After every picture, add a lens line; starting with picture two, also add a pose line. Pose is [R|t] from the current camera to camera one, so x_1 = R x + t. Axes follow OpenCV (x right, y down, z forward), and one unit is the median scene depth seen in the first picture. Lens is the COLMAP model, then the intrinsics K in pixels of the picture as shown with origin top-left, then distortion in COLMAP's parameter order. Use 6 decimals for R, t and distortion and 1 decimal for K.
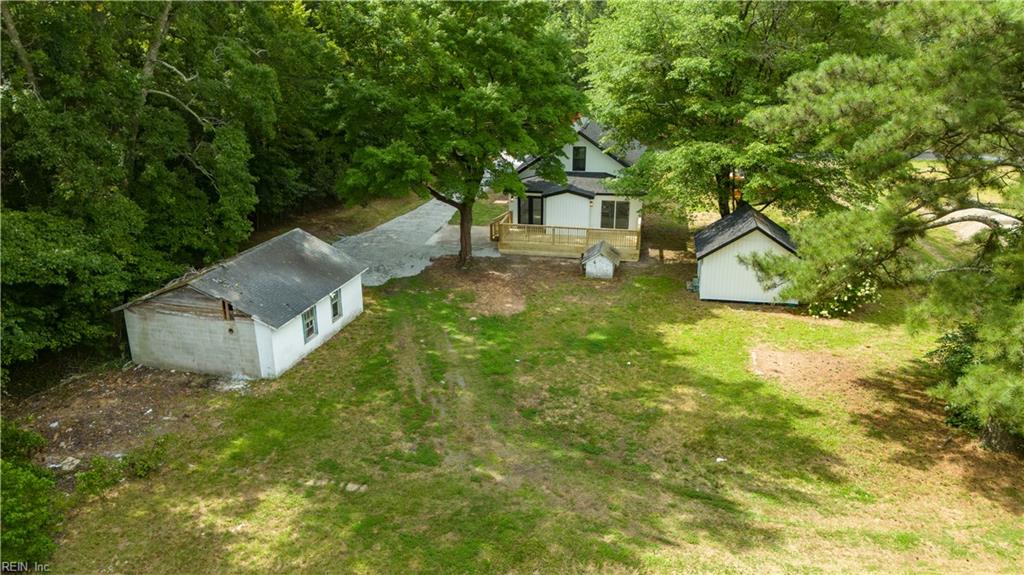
lens RADIAL K [[750.3, 0, 512.0], [0, 750.3, 287.5], [0, 0, 1]] dist [0.104085, -0.087774]
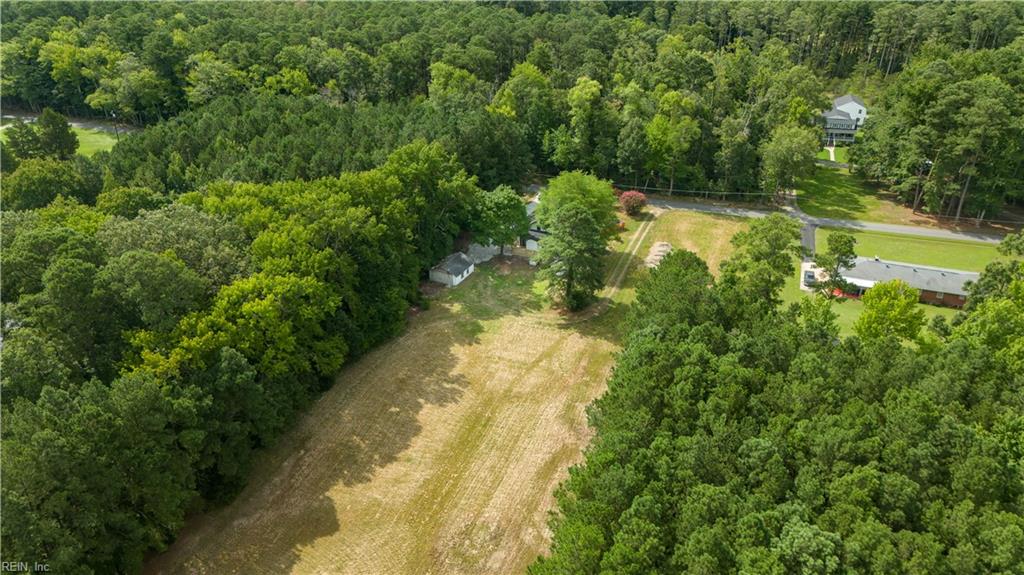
lens RADIAL K [[750.3, 0, 512.0], [0, 750.3, 287.5], [0, 0, 1]] dist [0.104085, -0.087774]
pose [[0.978721, 0.085082, -0.186723, 0.796241], [-0.055358, 0.985727, 0.158992, -0.546443], [0.197585, -0.145272, 0.969462, -3.029678]]
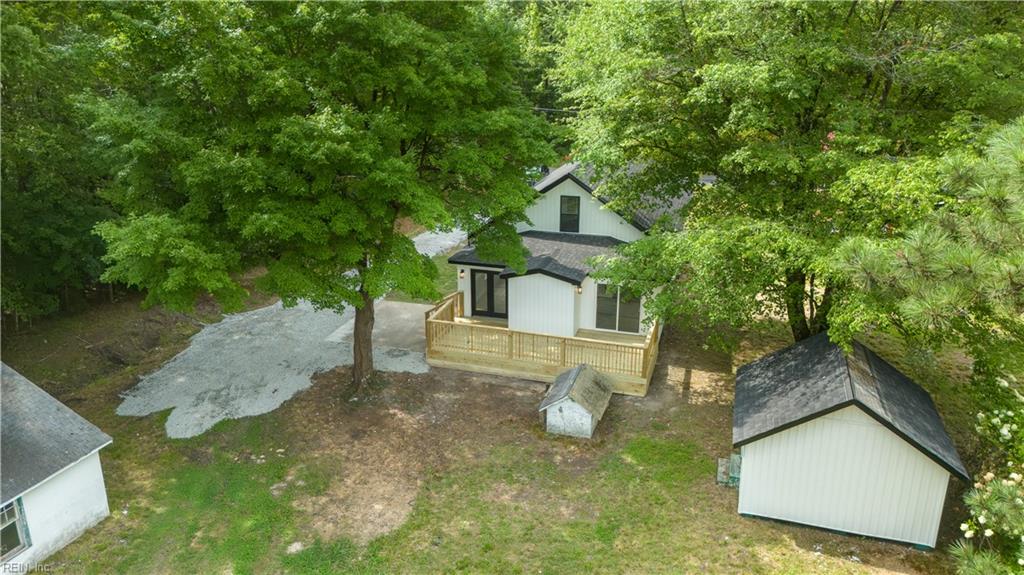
lens RADIAL K [[750.3, 0, 512.0], [0, 750.3, 287.5], [0, 0, 1]] dist [0.104085, -0.087774]
pose [[0.994268, 0.036713, -0.100418, 0.132506], [-0.036383, 0.999325, 0.005116, -0.134604], [0.100538, -0.001433, 0.994932, 0.430760]]
